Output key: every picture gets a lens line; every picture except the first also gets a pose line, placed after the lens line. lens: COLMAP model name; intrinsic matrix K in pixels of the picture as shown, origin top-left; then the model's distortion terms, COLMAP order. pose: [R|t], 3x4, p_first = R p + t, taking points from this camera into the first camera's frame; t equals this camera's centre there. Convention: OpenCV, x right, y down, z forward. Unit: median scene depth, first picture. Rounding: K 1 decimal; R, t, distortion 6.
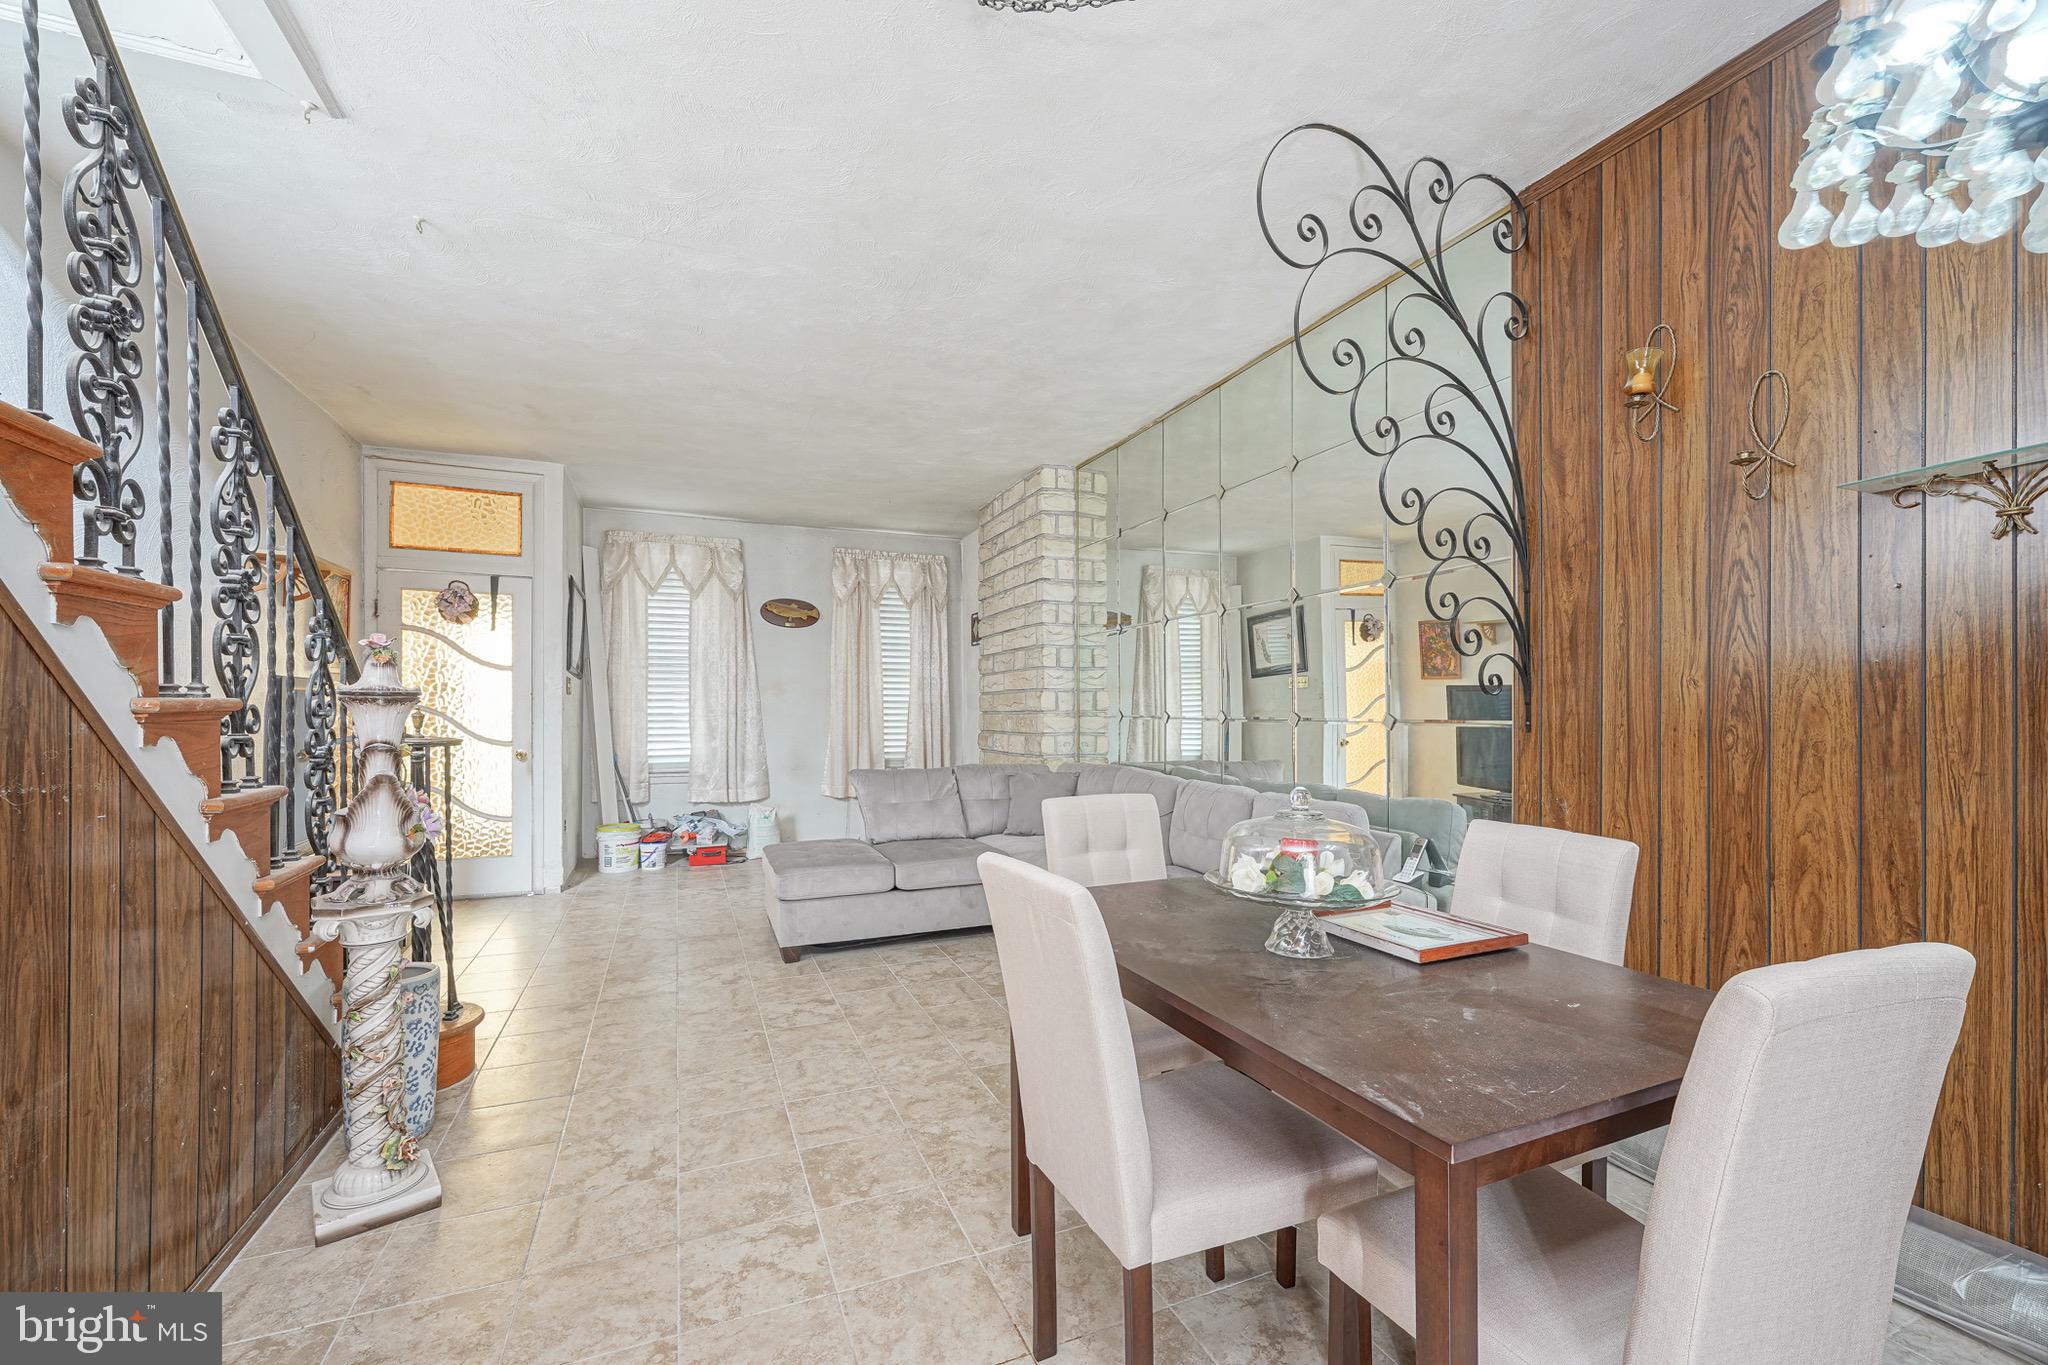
lens RADIAL K [[824.9, 0, 1022.7], [0, 824.9, 715.3], [0, 0, 1]] dist [0.000351, 0.000156]
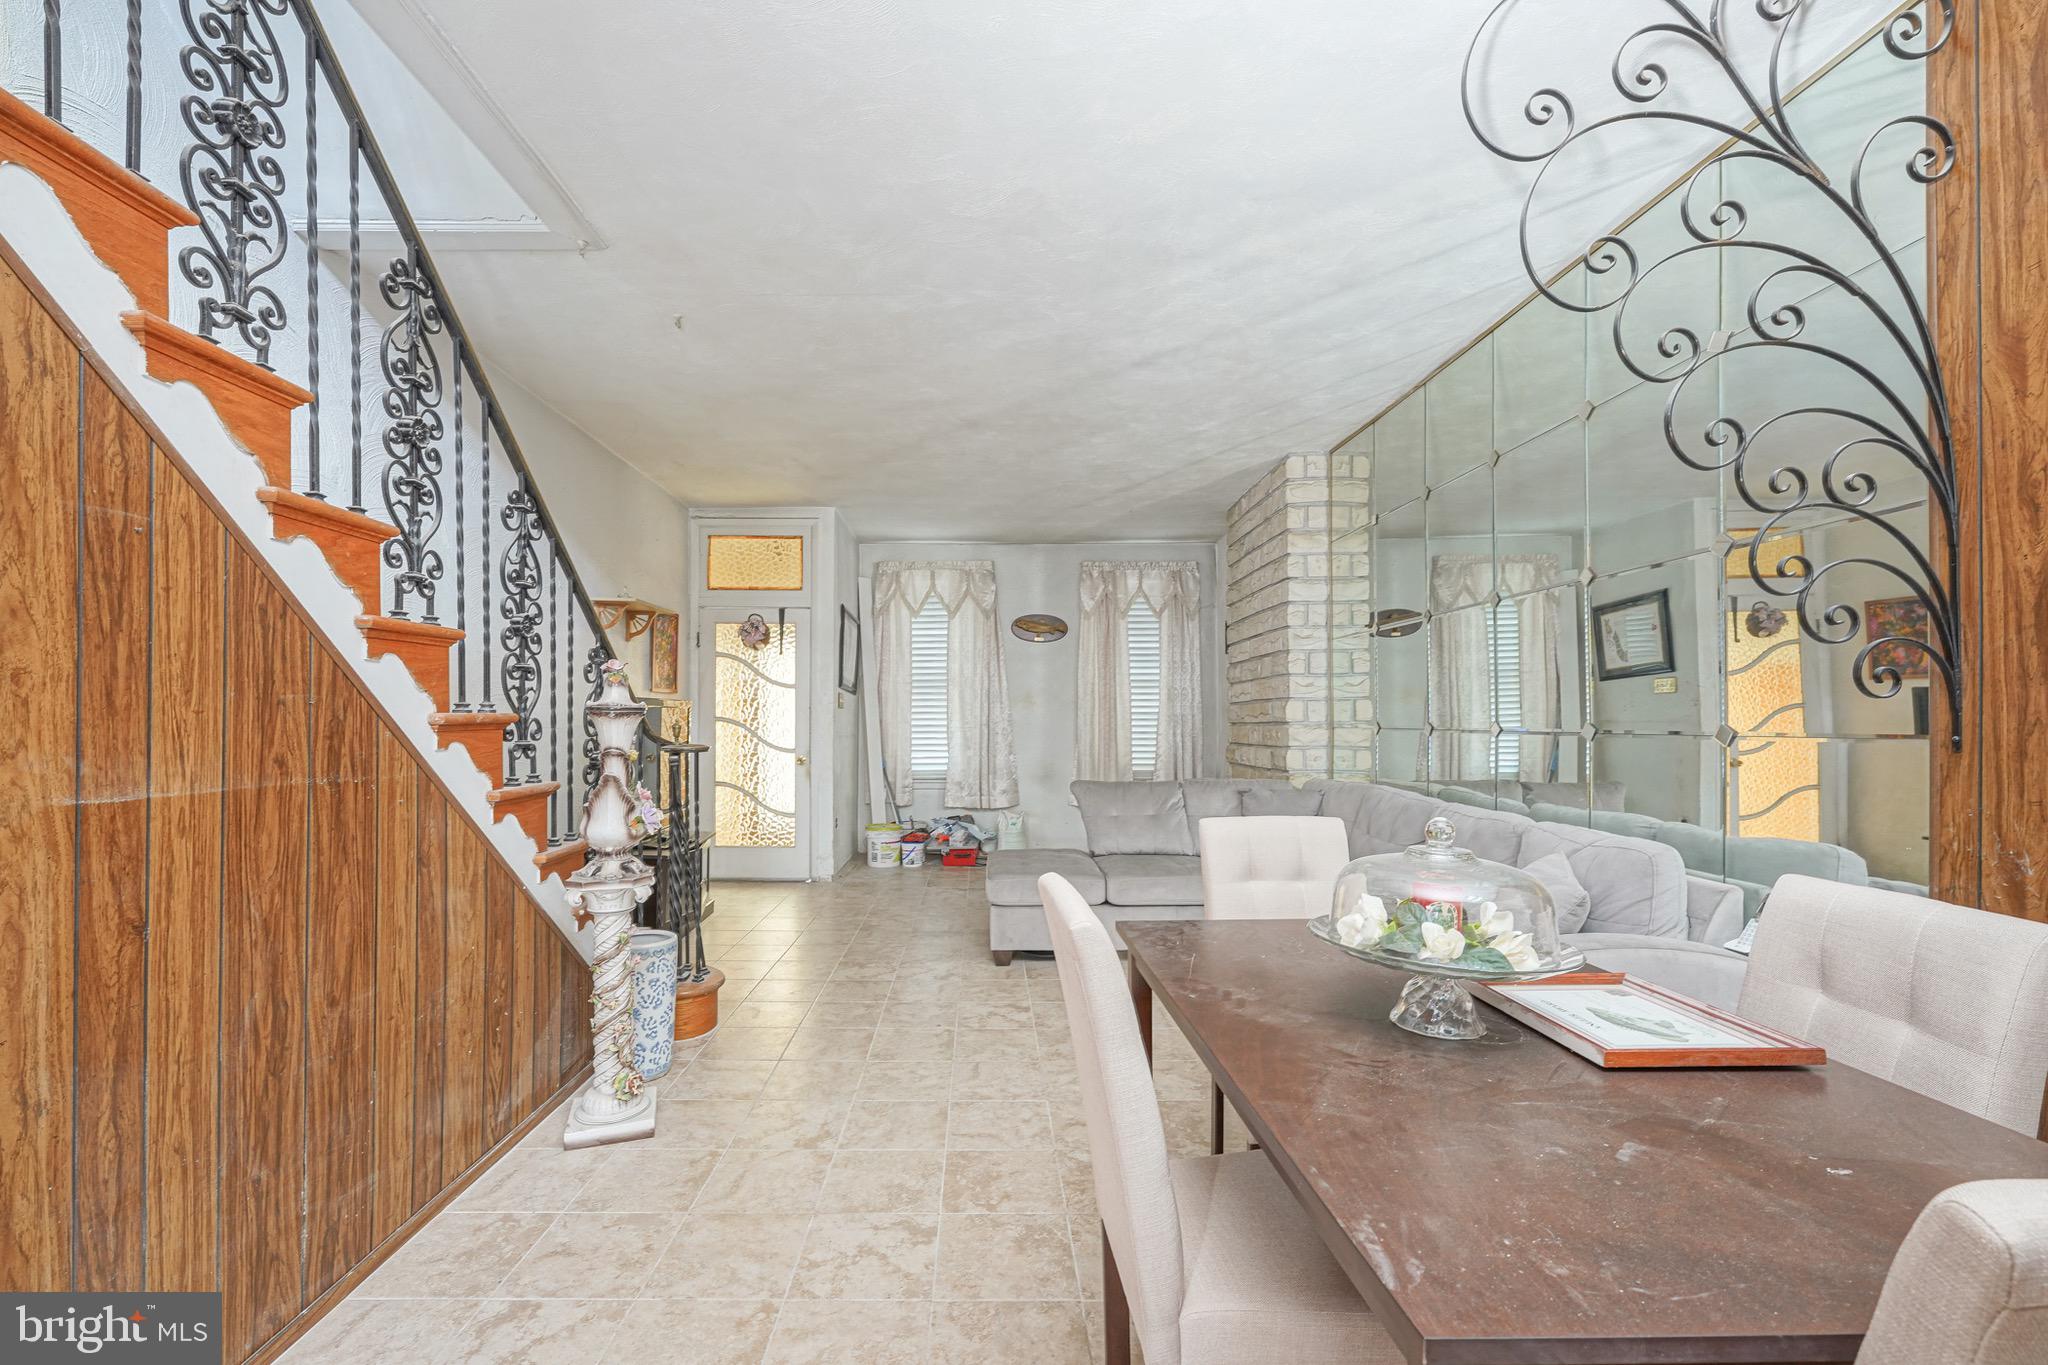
lens RADIAL K [[816.4, 0, 1020.1], [0, 816.4, 724.7], [0, 0, 1]] dist [-0.000077, 0.000534]
pose [[0.921210, -0.000682, -0.389064, 0.194865], [-0.000399, 0.999996, -0.002698, 0.000519], [0.389064, 0.002641, 0.921207, 0.092047]]
